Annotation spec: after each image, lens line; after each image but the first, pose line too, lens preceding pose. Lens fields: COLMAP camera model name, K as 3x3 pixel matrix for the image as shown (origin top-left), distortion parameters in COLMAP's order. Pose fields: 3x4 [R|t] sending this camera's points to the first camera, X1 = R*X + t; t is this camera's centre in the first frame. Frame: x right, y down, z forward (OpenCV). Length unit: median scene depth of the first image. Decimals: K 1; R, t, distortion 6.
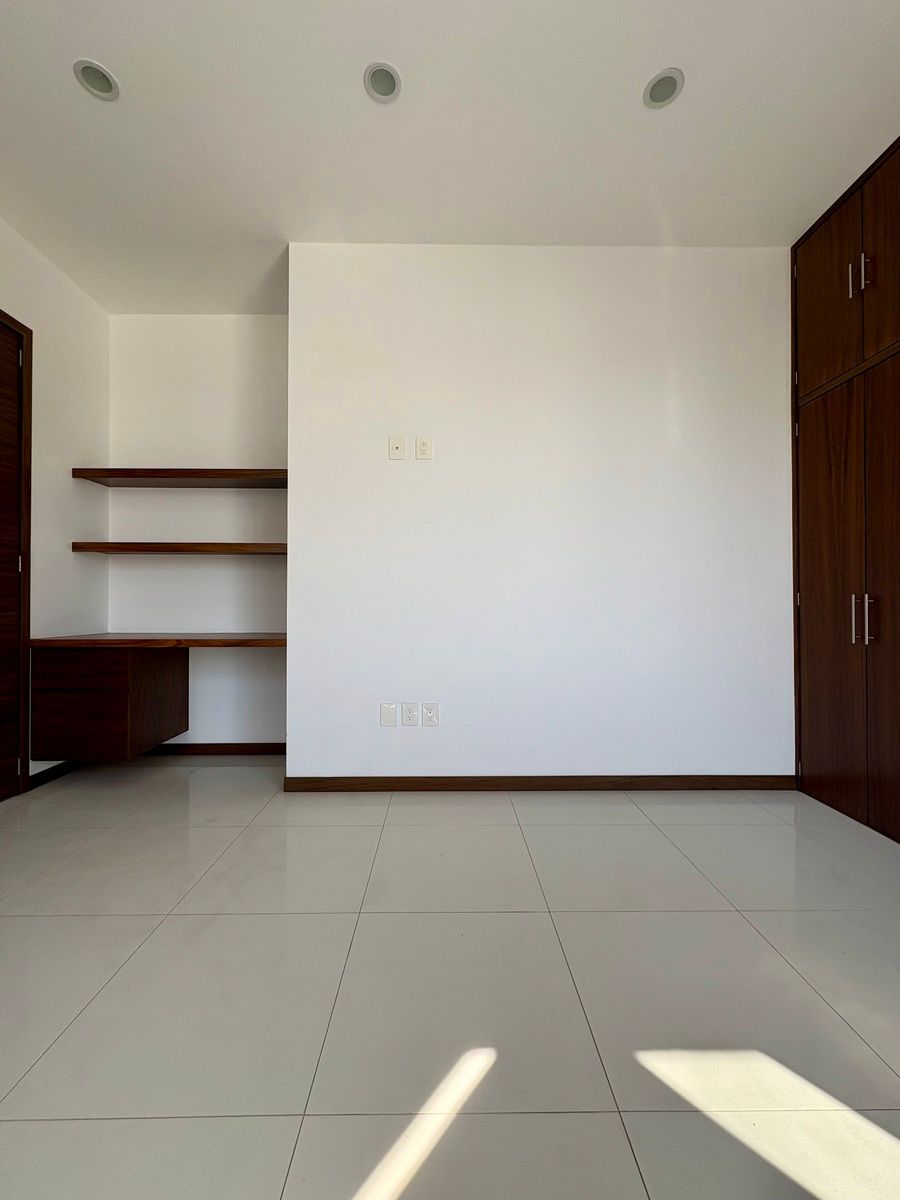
lens RADIAL K [[477.2, 0, 447.1], [0, 477.2, 599.8], [0, 0, 1]] dist [0.002415, -0.000765]
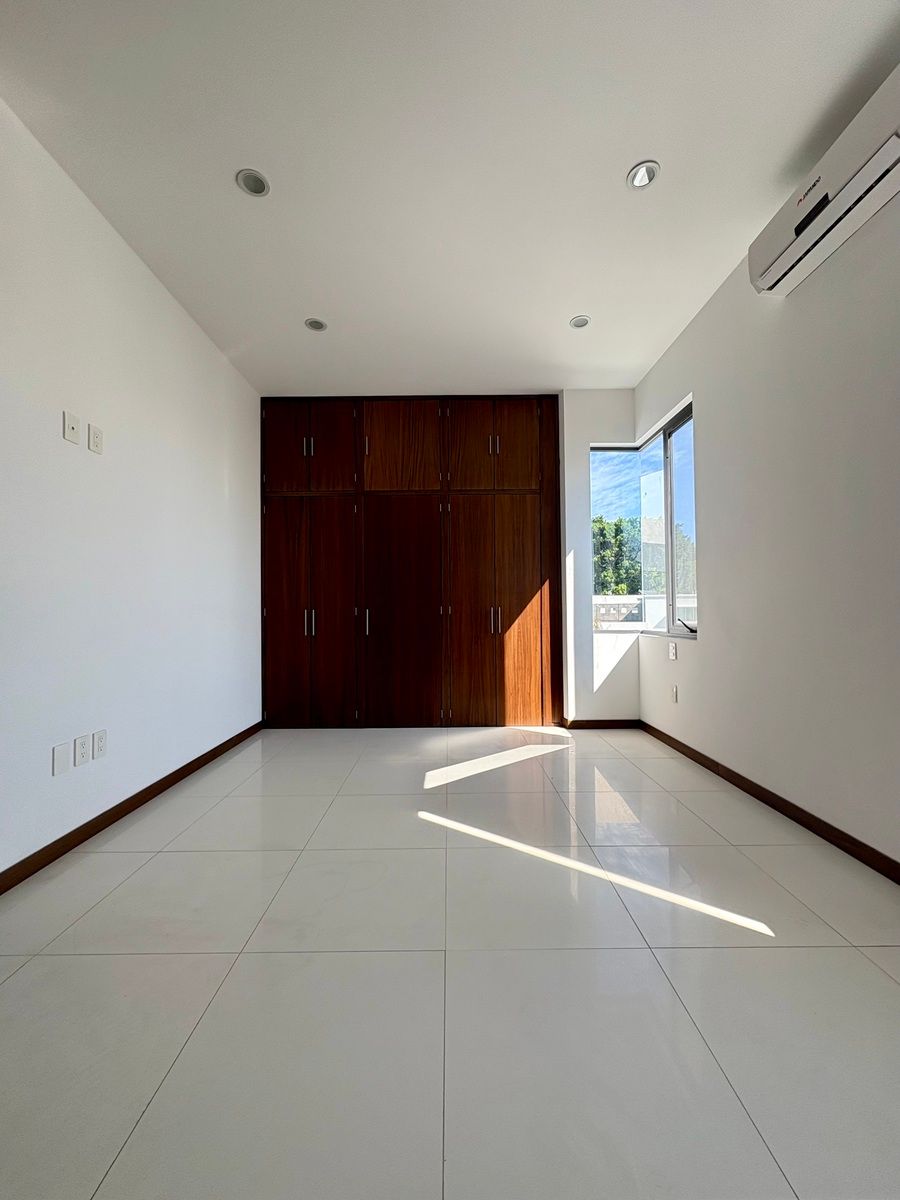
lens RADIAL K [[477.2, 0, 446.6], [0, 477.2, 603.2], [0, 0, 1]] dist [0.002415, -0.000765]
pose [[0.014062, 0.019992, 0.999701, -0.913179], [0.004044, 0.999791, -0.020050, 0.001466], [-0.999893, 0.004325, 0.013978, 0.349188]]
